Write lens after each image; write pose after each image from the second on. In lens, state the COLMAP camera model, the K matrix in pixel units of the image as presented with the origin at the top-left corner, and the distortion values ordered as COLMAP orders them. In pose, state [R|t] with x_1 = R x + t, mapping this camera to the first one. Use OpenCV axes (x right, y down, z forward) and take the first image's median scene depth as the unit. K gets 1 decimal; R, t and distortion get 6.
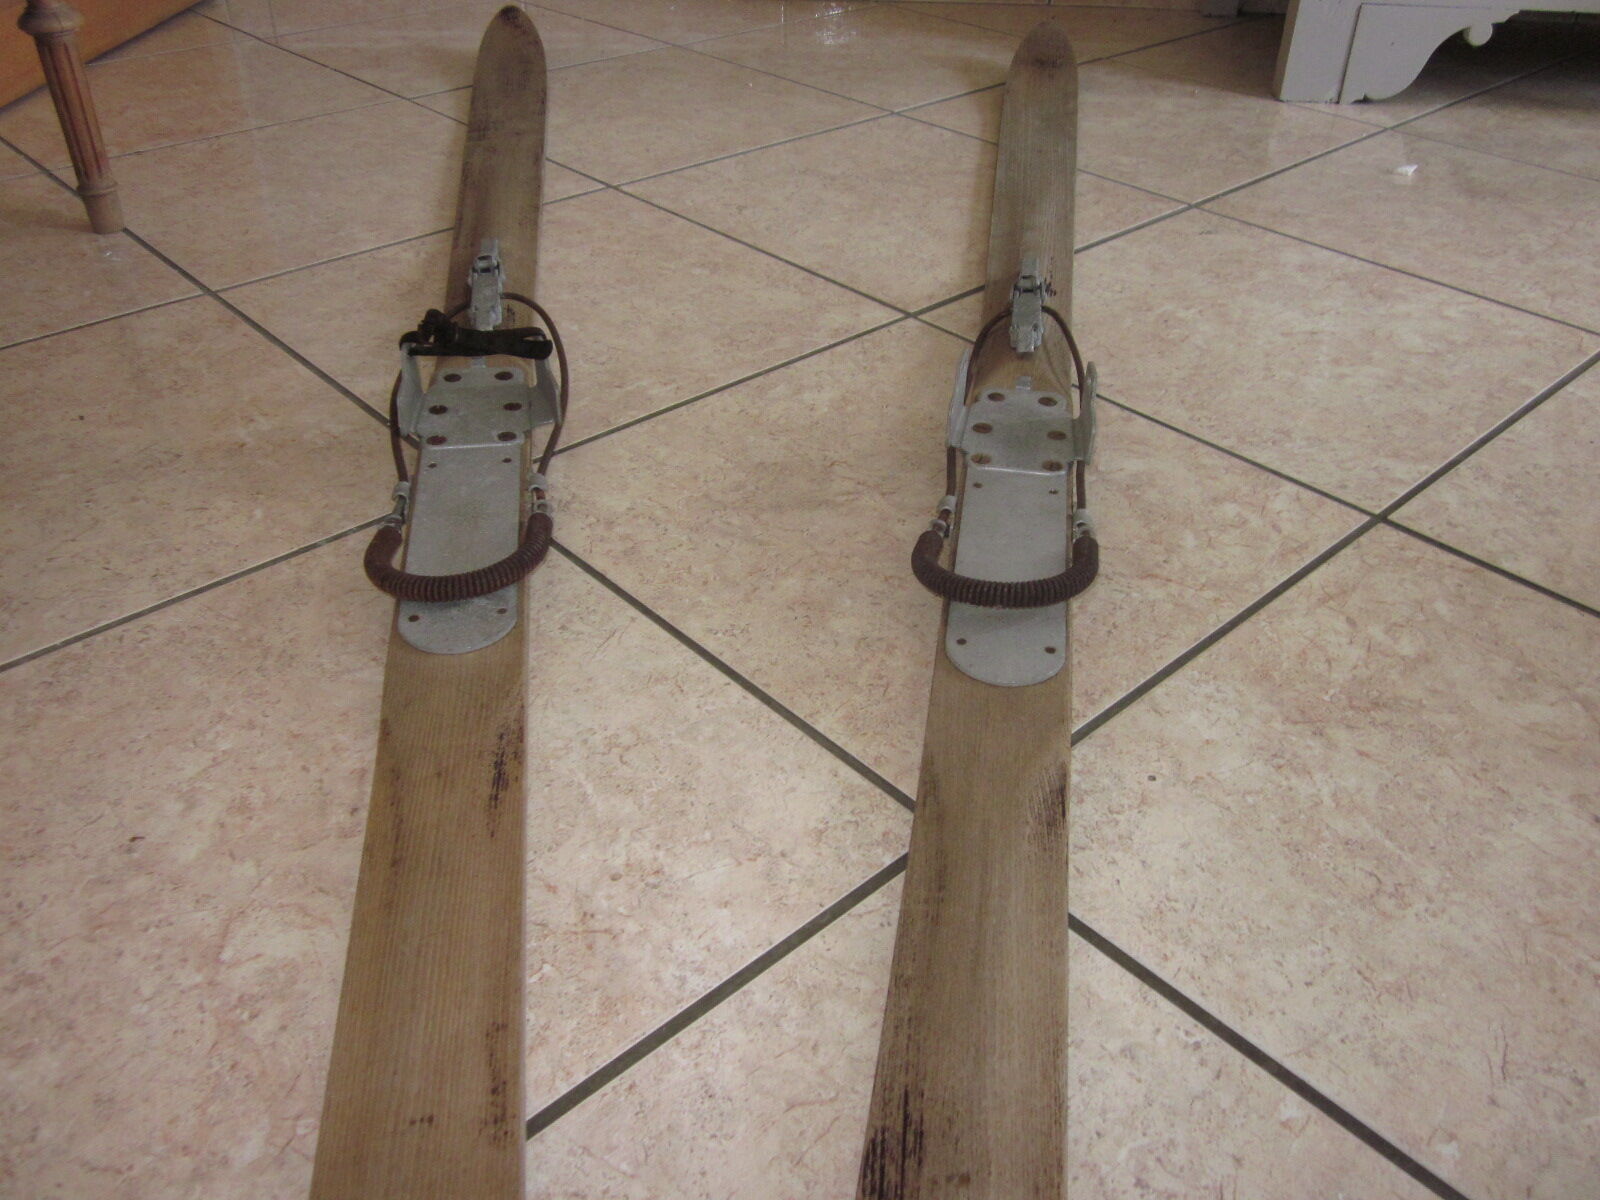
lens RADIAL K [[1321.5, 0, 800.0], [0, 1321.5, 600.0], [0, 0, 1]] dist [-0.043109, 0.011385]
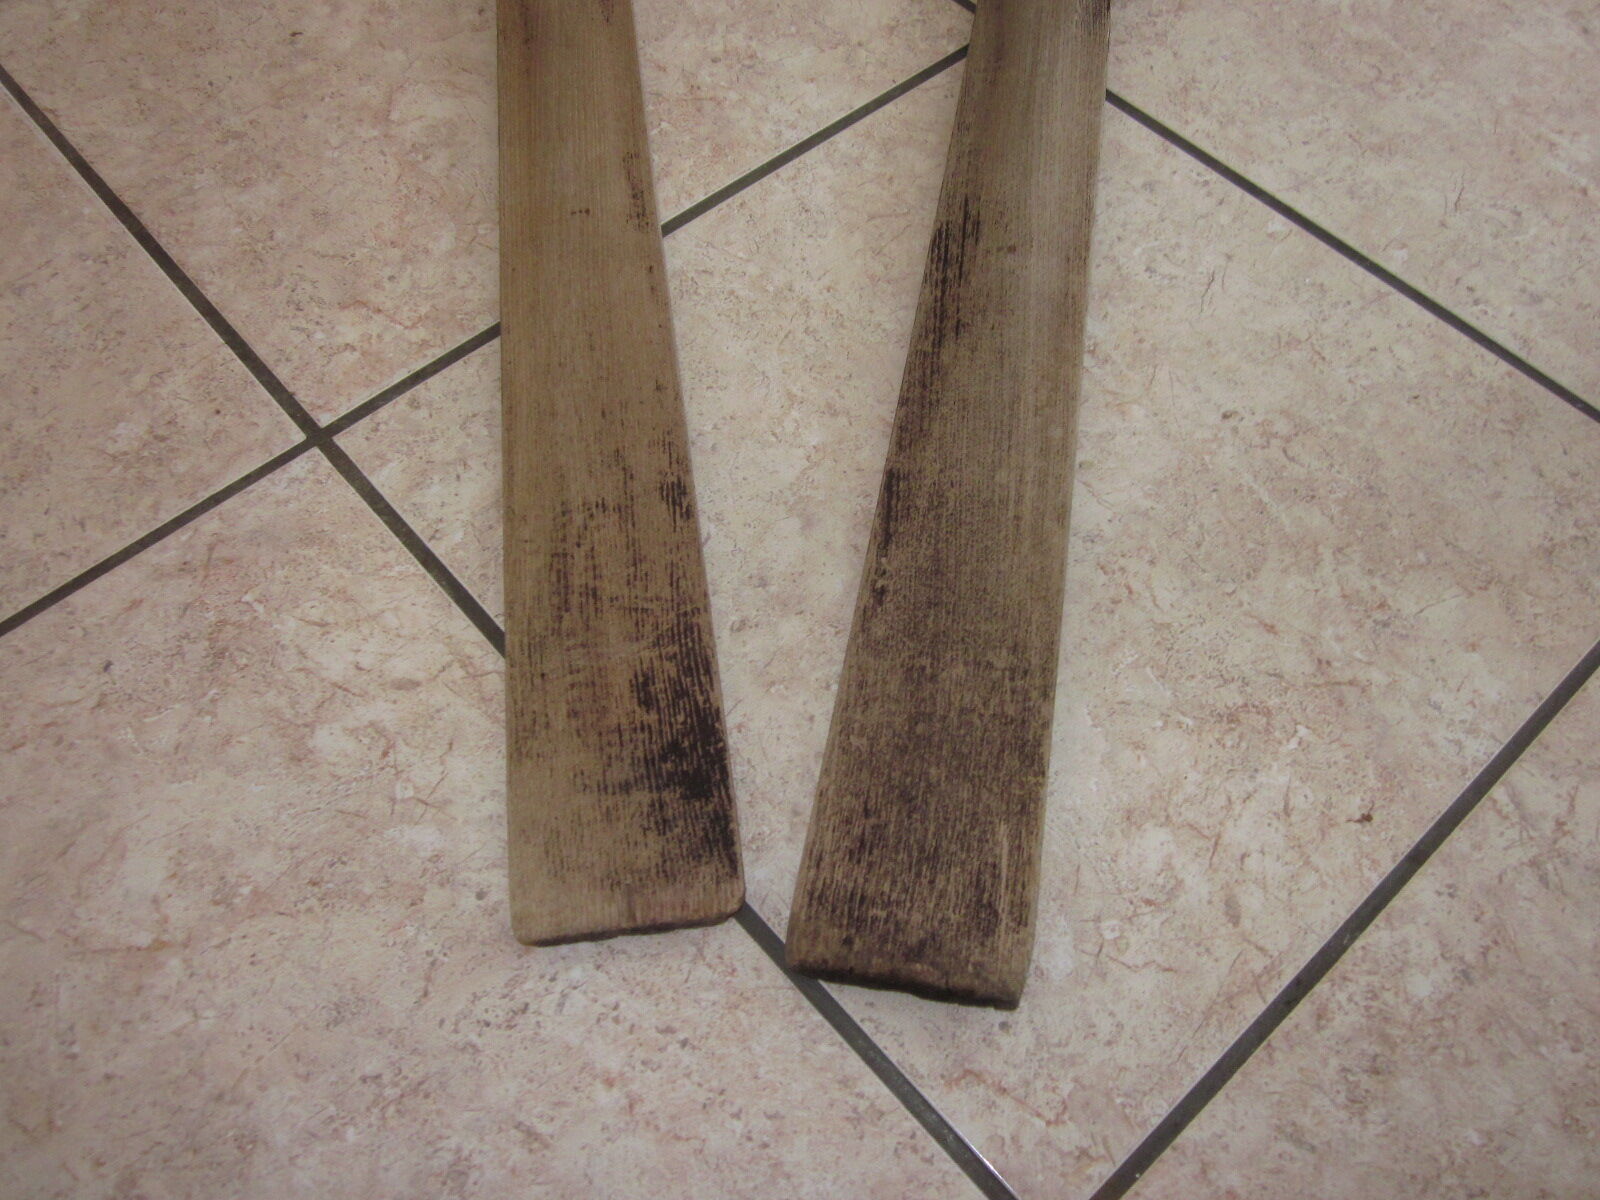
lens RADIAL K [[1321.5, 0, 800.0], [0, 1321.5, 600.0], [0, 0, 1]] dist [-0.043109, 0.011385]
pose [[0.999824, 0.006274, -0.017666, -0.046623], [0.001076, 0.921590, 0.388163, 0.218105], [0.018716, -0.388114, 0.921421, -0.265132]]
